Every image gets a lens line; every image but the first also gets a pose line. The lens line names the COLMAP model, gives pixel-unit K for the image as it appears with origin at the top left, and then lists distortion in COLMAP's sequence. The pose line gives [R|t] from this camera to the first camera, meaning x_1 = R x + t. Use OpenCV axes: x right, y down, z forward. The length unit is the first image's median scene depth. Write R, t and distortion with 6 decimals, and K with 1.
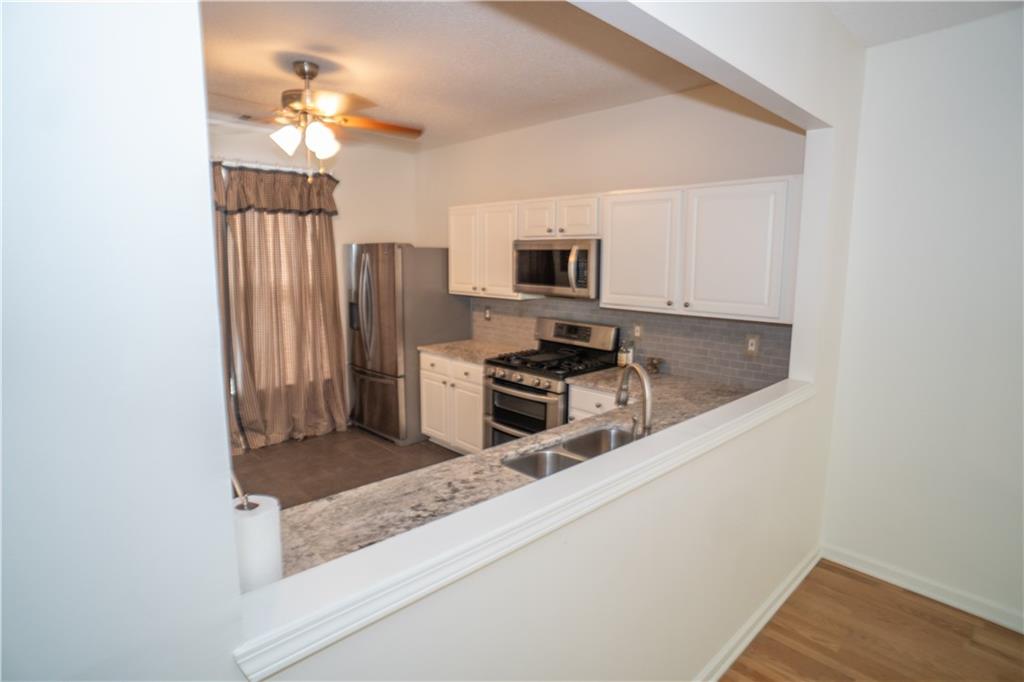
lens RADIAL K [[542.8, 0, 519.6], [0, 542.8, 341.4], [0, 0, 1]] dist [-0.061755, 0.043002]
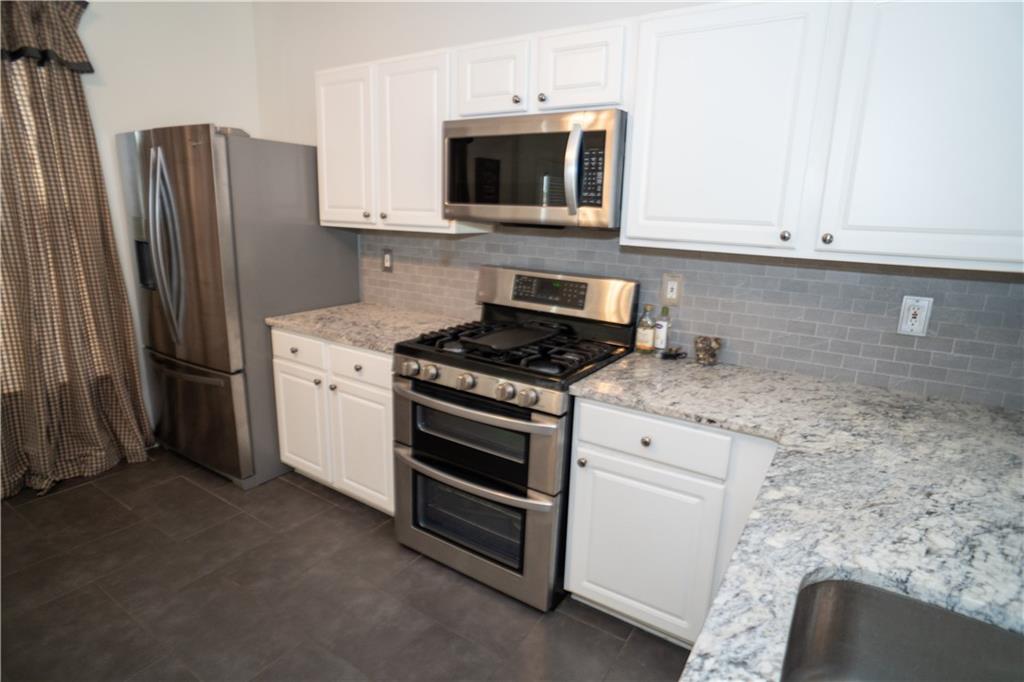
lens RADIAL K [[542.8, 0, 523.3], [0, 542.8, 337.1], [0, 0, 1]] dist [-0.061755, 0.043002]
pose [[0.974509, -0.026634, 0.222762, -0.056573], [0.009165, 0.996825, 0.079089, -0.014200], [-0.224161, -0.075032, 0.971659, 0.437218]]
